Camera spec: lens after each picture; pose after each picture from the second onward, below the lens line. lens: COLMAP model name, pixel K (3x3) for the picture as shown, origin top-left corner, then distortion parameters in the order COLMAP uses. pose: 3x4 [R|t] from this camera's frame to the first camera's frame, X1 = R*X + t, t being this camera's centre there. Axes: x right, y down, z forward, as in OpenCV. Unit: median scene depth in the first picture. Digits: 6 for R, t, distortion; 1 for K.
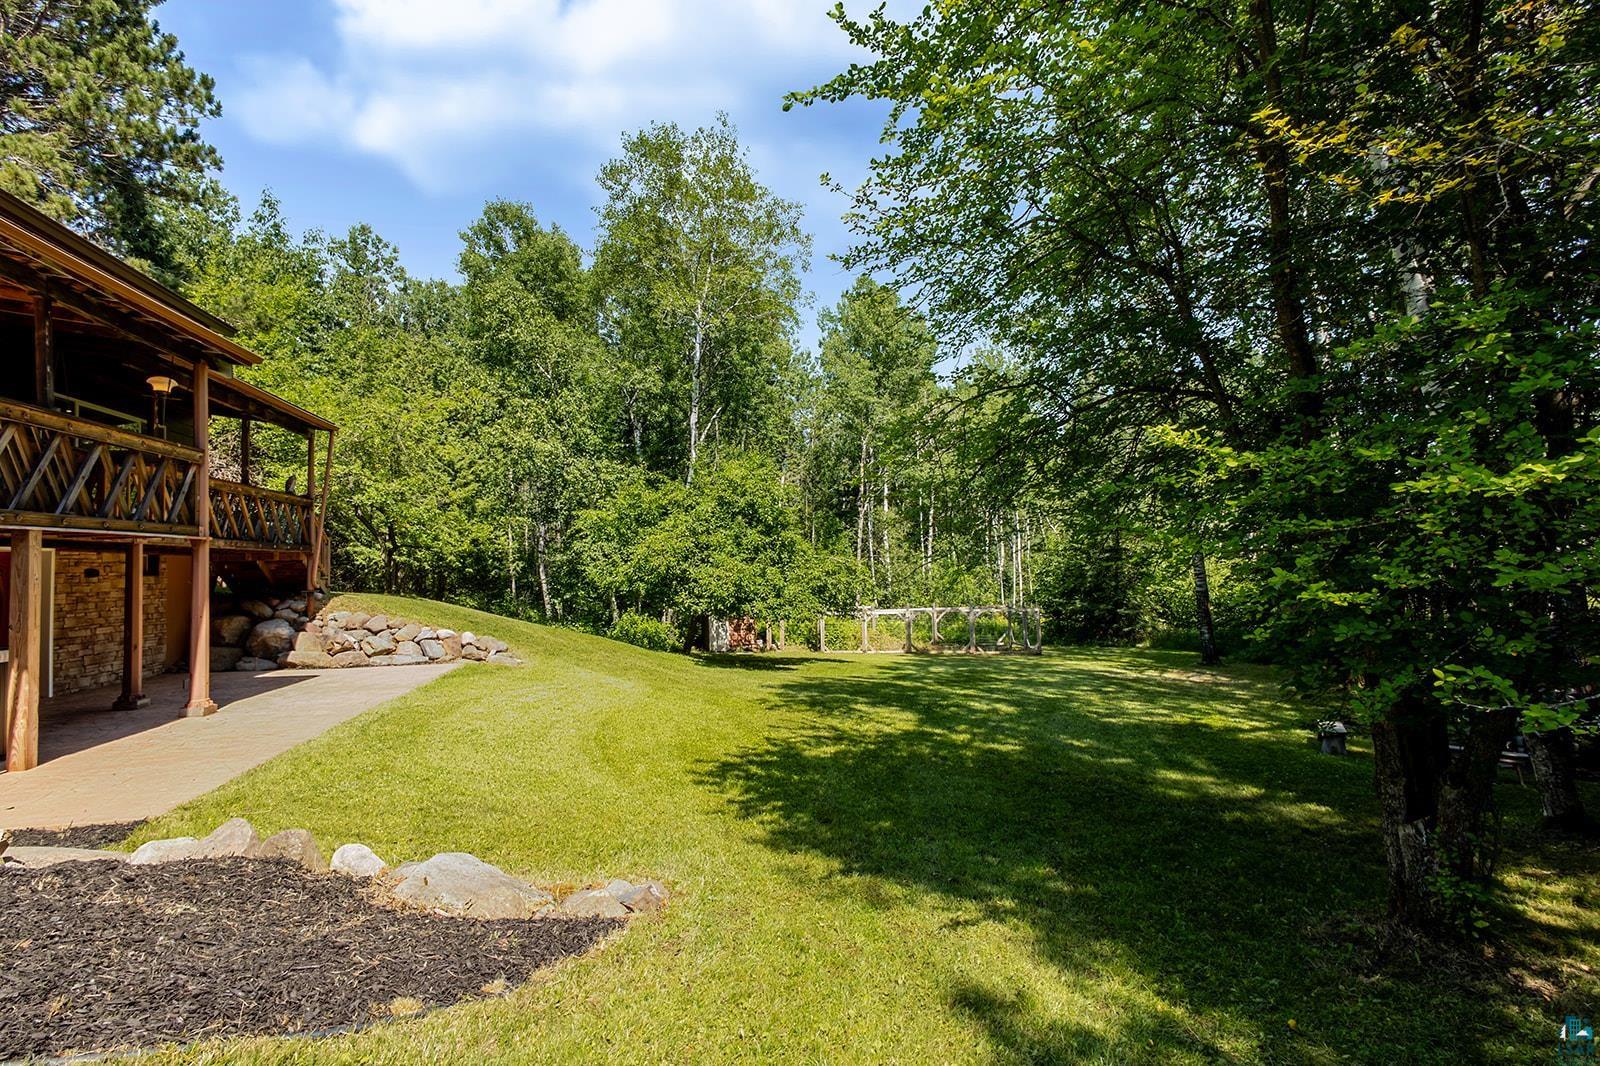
lens RADIAL K [[746.2, 0, 800.0], [0, 746.2, 533.0], [0, 0, 1]] dist [0.005313, 0.000050]
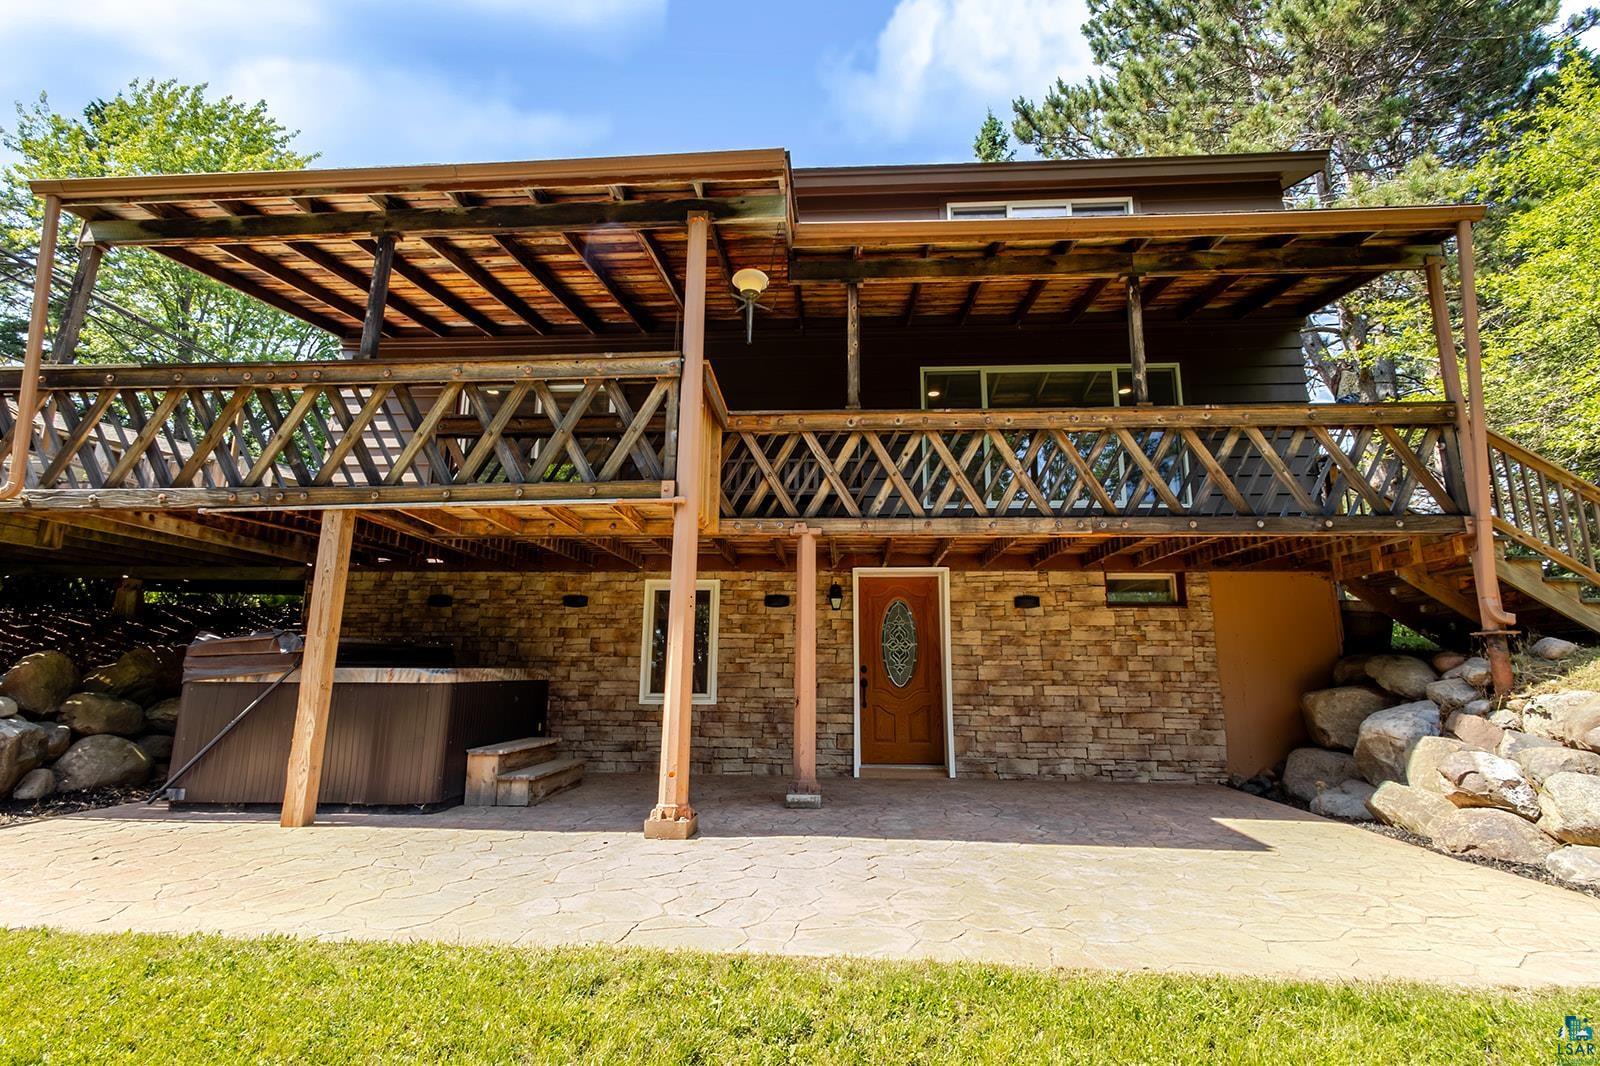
lens RADIAL K [[746.2, 0, 800.0], [0, 746.2, 533.0], [0, 0, 1]] dist [0.005313, 0.000050]
pose [[-0.275718, -0.165476, -0.946888, -0.245044], [0.040153, 0.982228, -0.183344, 0.109738], [0.960400, -0.088571, -0.264173, 1.005319]]
